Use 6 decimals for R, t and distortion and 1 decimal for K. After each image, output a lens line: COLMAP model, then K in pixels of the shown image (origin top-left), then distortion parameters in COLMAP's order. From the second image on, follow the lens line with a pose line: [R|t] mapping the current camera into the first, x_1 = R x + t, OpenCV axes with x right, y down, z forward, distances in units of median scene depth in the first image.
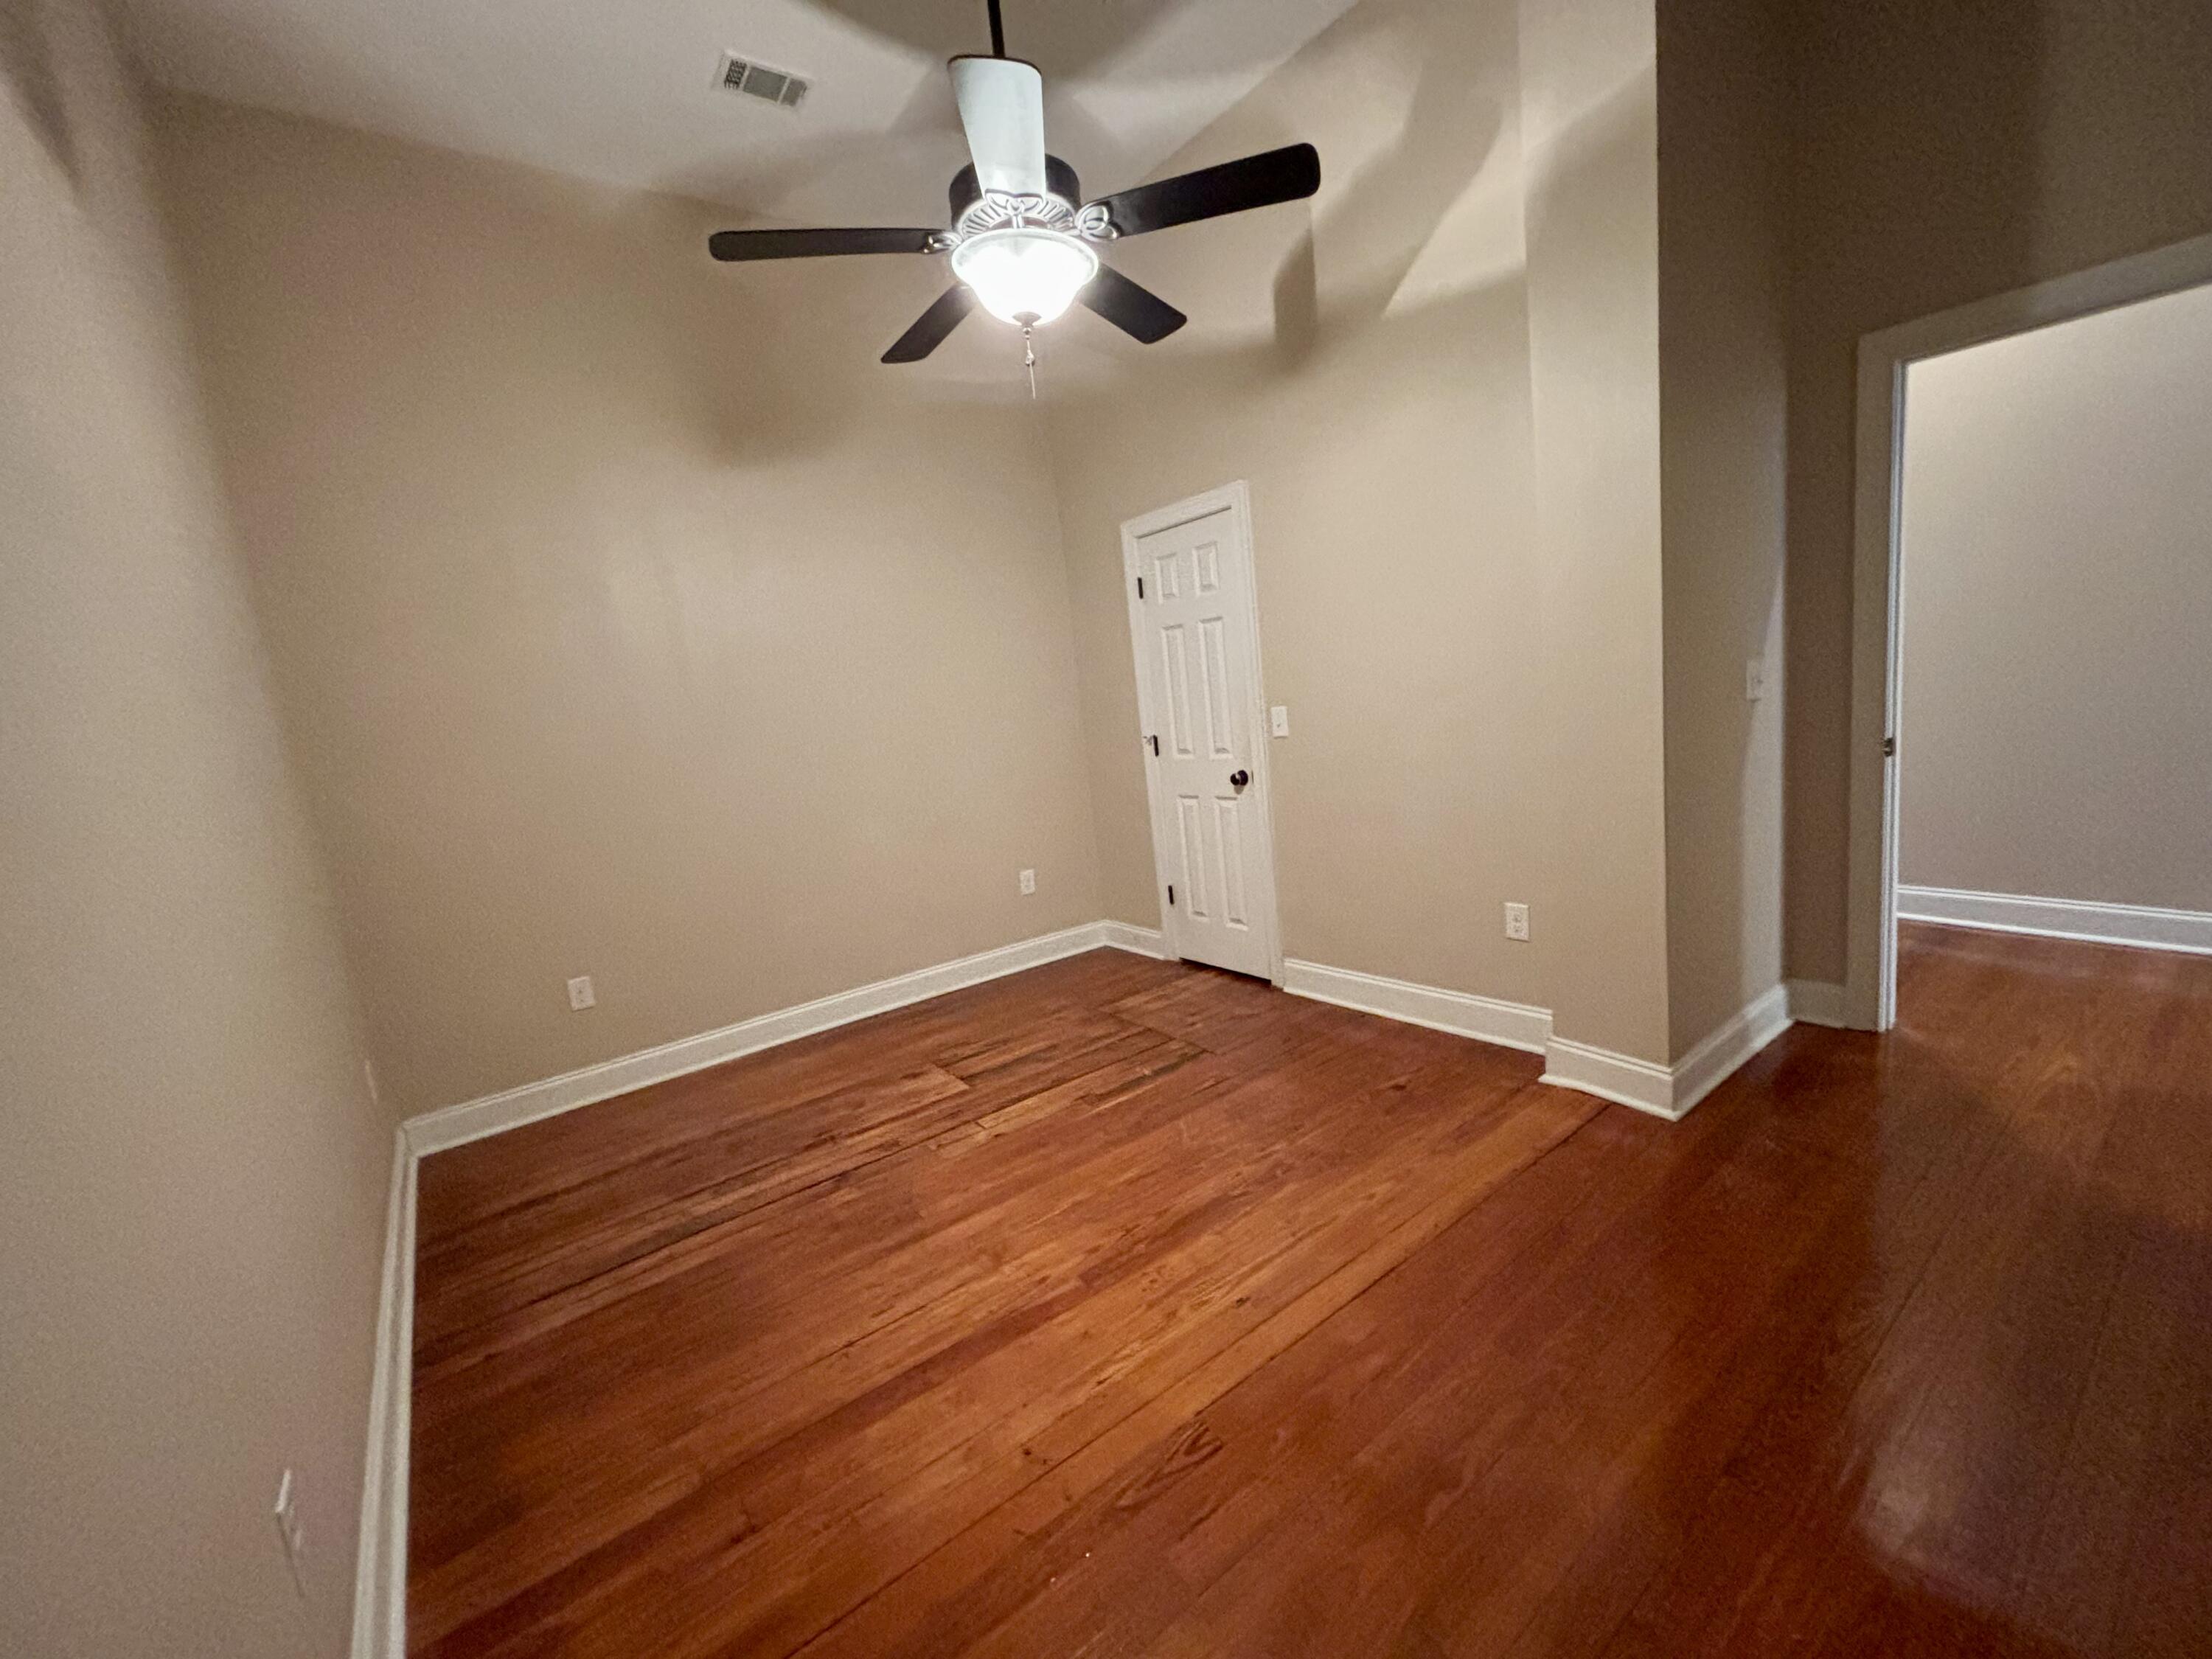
lens RADIAL K [[885.7, 0, 1106.0], [0, 885.7, 810.7], [0, 0, 1]] dist [0.036522, -0.018529]
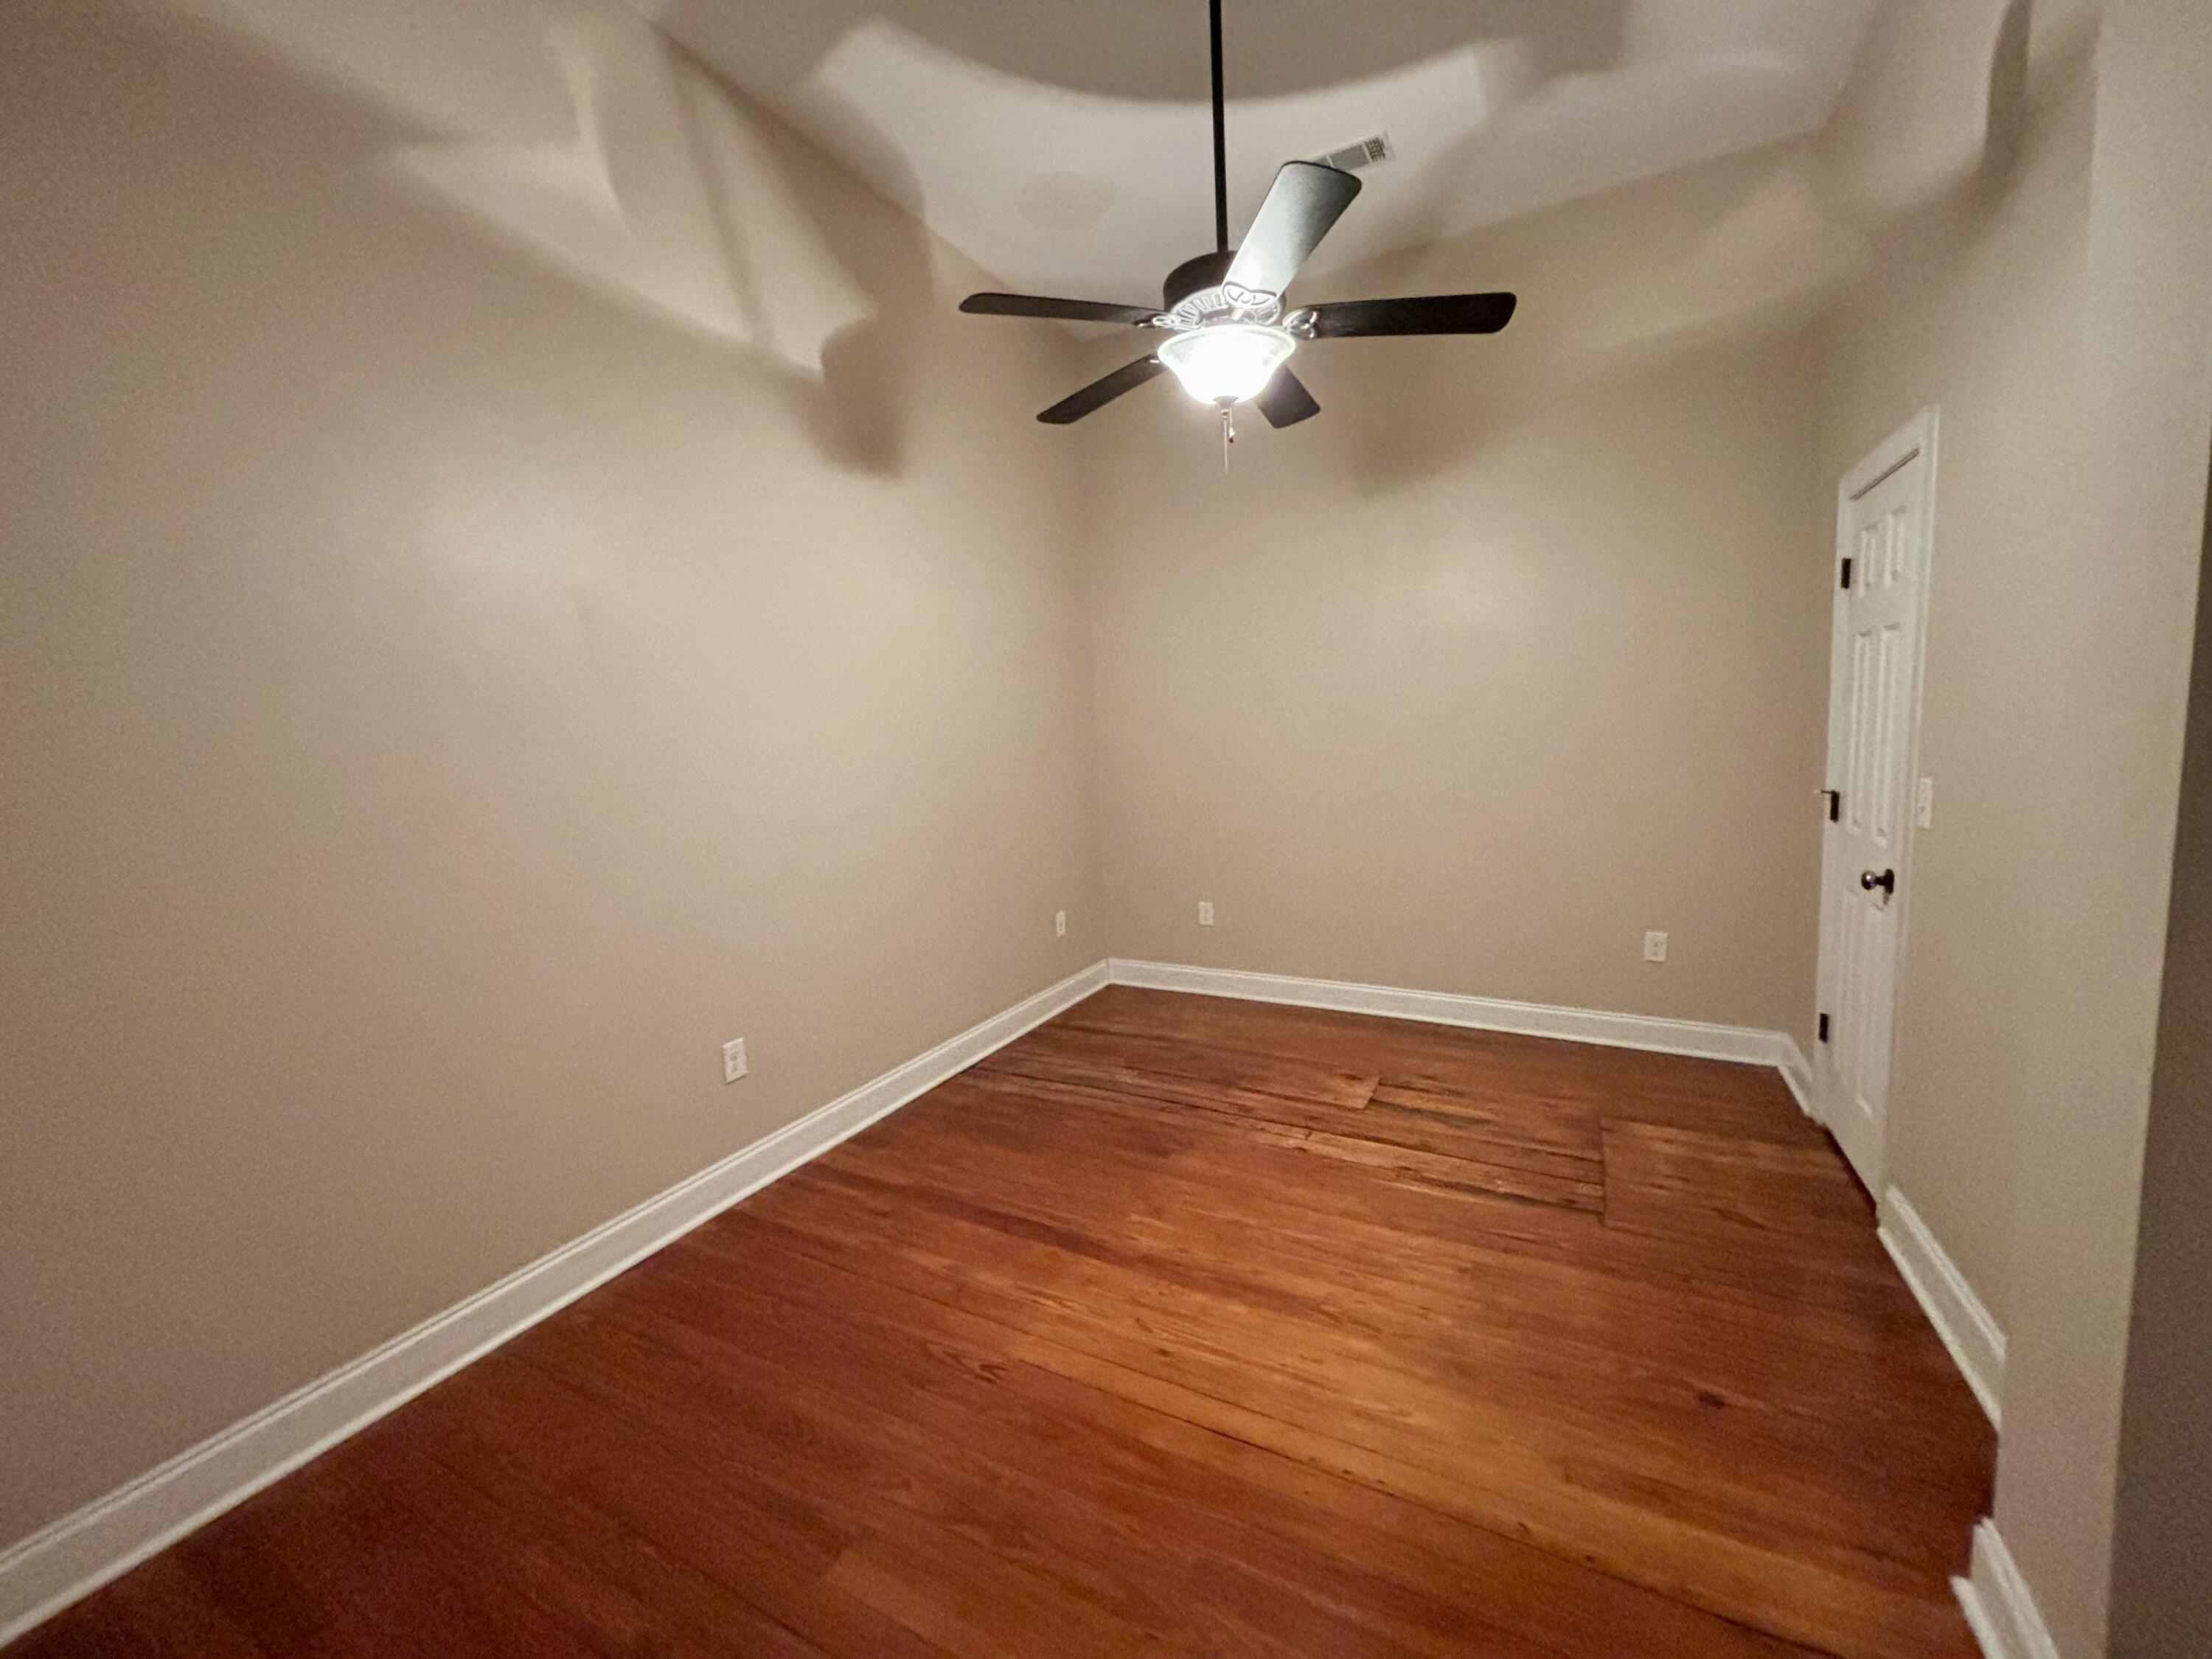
lens RADIAL K [[884.8, 0, 1106.4], [0, 884.8, 826.3], [0, 0, 1]] dist [0.015087, -0.006919]
pose [[0.443588, 0.192541, -0.875305, 0.555466], [-0.134743, 0.979877, 0.147258, -0.115827], [0.886044, 0.052619, 0.460605, 0.269923]]
